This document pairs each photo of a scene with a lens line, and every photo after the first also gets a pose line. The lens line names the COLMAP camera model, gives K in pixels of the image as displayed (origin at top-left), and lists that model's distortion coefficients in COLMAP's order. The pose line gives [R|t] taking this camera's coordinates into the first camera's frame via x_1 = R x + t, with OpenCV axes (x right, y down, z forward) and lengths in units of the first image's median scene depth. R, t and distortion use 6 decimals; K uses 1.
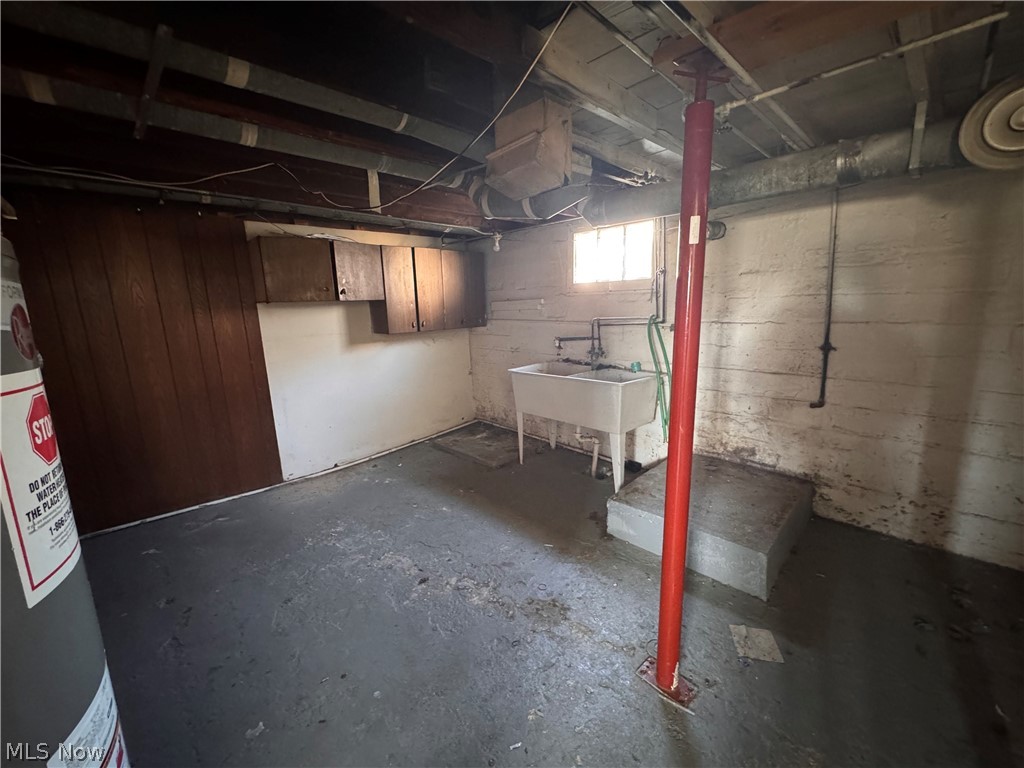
lens RADIAL K [[408.9, 0, 511.1], [0, 408.9, 383.2], [0, 0, 1]] dist [-0.000583, 0.000455]
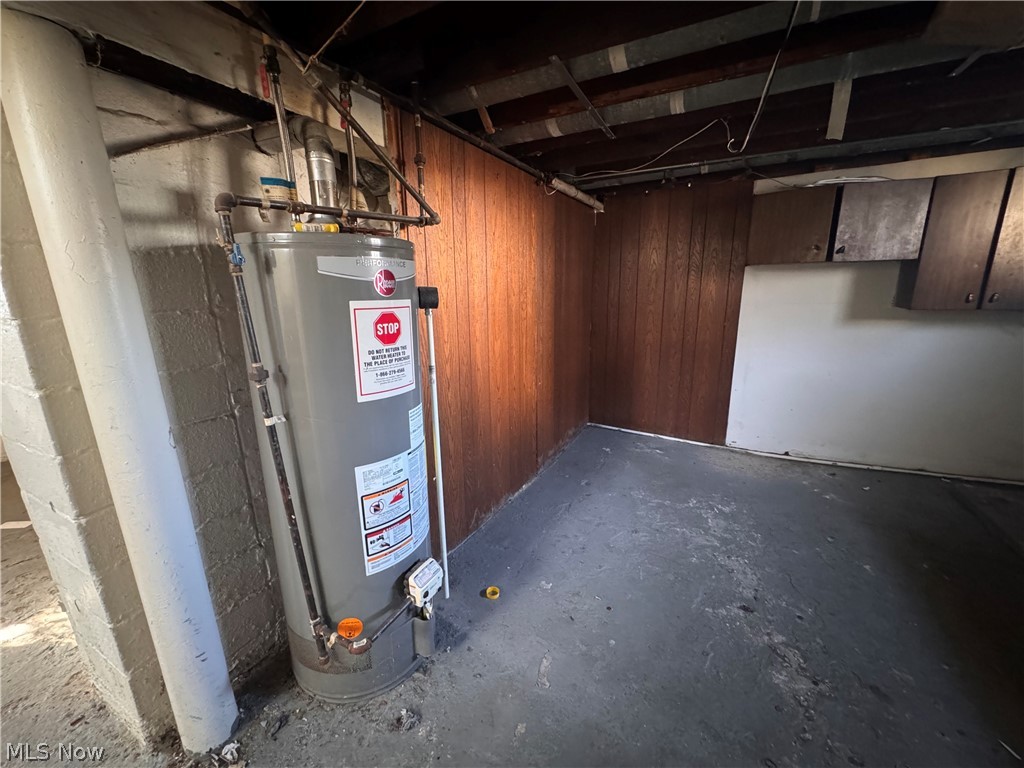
lens RADIAL K [[408.9, 0, 511.1], [0, 408.9, 383.2], [0, 0, 1]] dist [-0.000583, 0.000455]
pose [[0.313191, 0.251858, -0.915685, 0.181463], [-0.172659, 0.963225, 0.205880, -0.027747], [0.933863, 0.093622, 0.345159, 0.151681]]
